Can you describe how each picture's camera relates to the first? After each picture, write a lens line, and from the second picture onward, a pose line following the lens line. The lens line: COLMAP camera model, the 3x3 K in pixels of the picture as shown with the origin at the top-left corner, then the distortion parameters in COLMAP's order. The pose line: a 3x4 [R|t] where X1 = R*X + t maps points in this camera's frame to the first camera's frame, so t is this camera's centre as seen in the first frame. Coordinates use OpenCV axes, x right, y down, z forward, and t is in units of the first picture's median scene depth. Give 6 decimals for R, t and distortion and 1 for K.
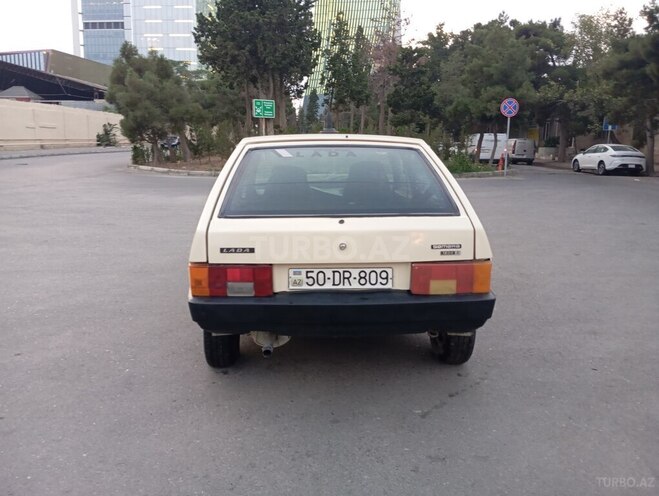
lens RADIAL K [[536.0, 0, 329.5], [0, 536.0, 248.0], [0, 0, 1]] dist [0.077199, -0.148528]
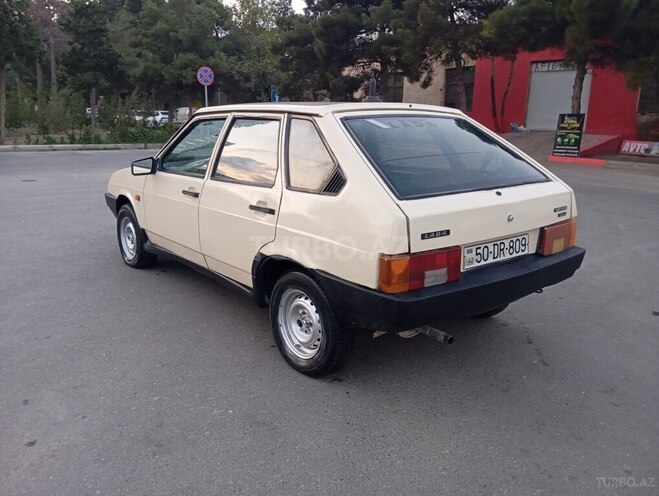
lens RADIAL K [[536.0, 0, 329.5], [0, 536.0, 248.0], [0, 0, 1]] dist [0.077199, -0.148528]
pose [[0.809102, -0.131255, 0.572823, -0.668845], [0.098892, 0.991248, 0.087449, -0.055533], [-0.579288, -0.014108, 0.815001, 0.302903]]
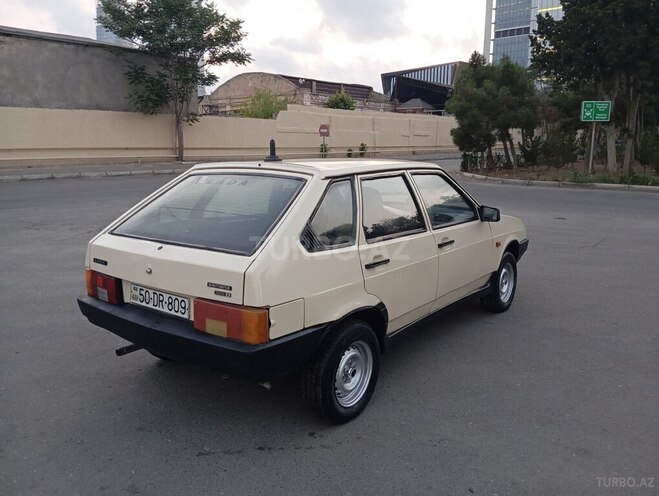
lens RADIAL K [[536.0, 0, 329.5], [0, 536.0, 248.0], [0, 0, 1]] dist [0.077199, -0.148528]
pose [[0.763903, 0.114353, -0.635119, 0.793142], [-0.118246, 0.992315, 0.036444, -0.105398], [0.634406, 0.047261, 0.771554, 0.316005]]
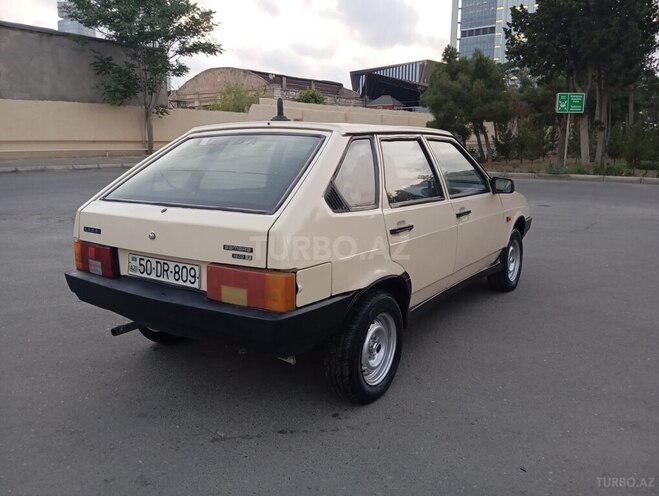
lens RADIAL K [[536.0, 0, 329.5], [0, 536.0, 248.0], [0, 0, 1]] dist [0.077199, -0.148528]
pose [[0.799461, 0.108707, -0.590800, 0.682010], [-0.110770, 0.993302, 0.032875, -0.038881], [0.590417, 0.039161, 0.806148, 0.333304]]
